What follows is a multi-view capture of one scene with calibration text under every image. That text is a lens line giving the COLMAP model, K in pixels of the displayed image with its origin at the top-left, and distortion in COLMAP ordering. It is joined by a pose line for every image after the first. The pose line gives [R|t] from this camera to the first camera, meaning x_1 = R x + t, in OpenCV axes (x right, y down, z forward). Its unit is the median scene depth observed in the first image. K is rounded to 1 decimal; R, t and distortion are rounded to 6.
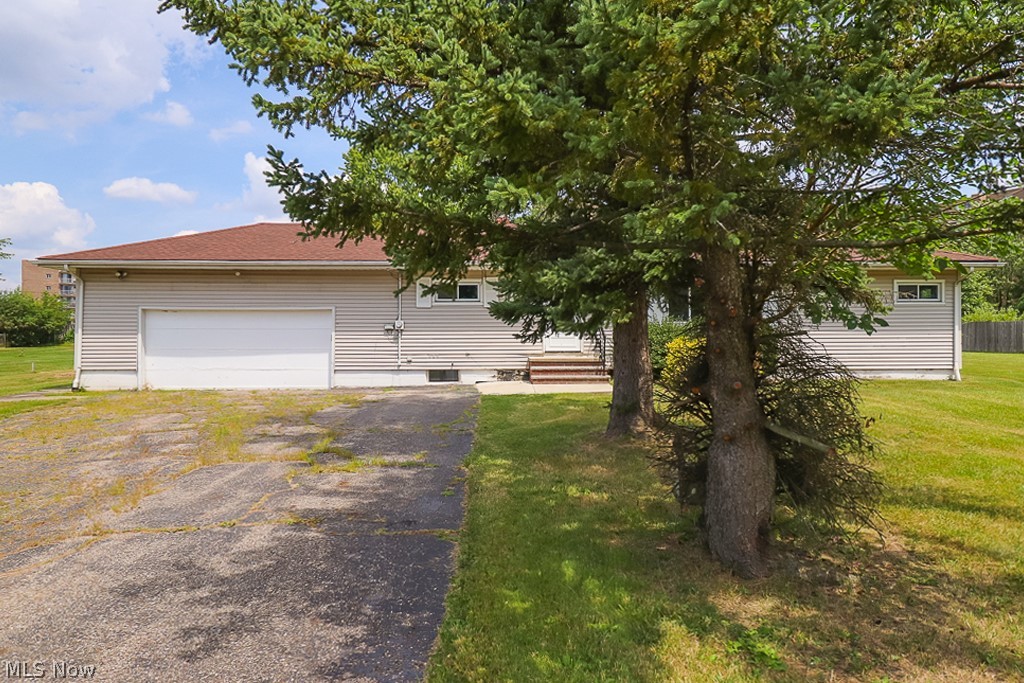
lens RADIAL K [[684.0, 0, 512.0], [0, 684.0, 341.5], [0, 0, 1]] dist [0.029244, 0.000577]
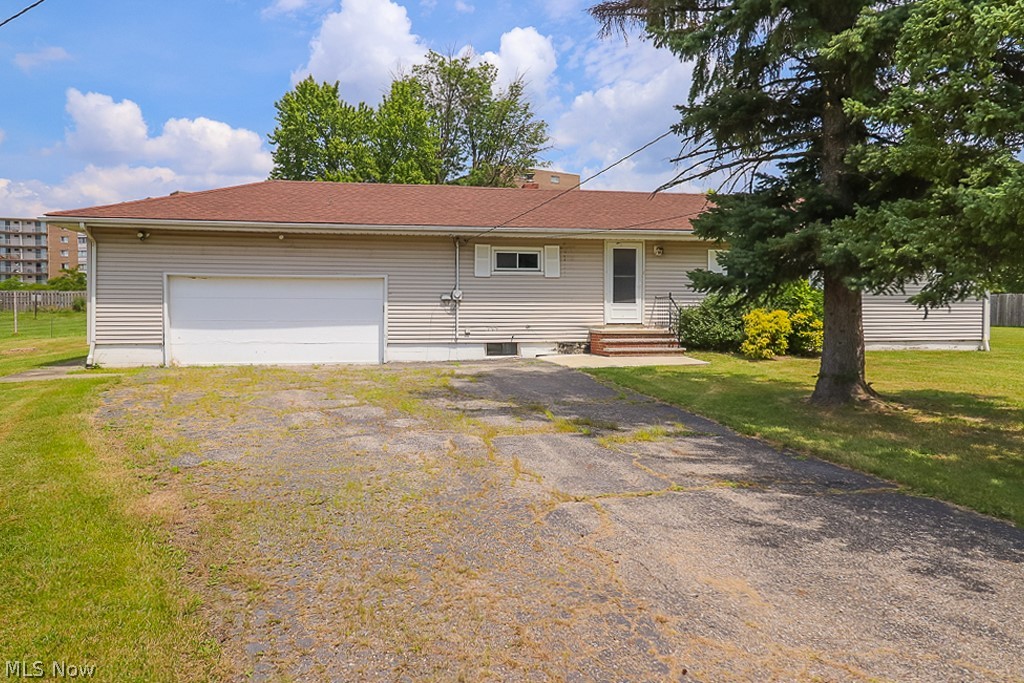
lens RADIAL K [[735.7, 0, 512.0], [0, 735.7, 341.5], [0, 0, 1]] dist [0.042021, -0.000918]
pose [[0.988242, -0.003048, 0.152869, -0.246442], [-0.002548, 0.999334, 0.036398, 0.002371], [-0.152878, -0.036359, 0.987576, -0.011145]]
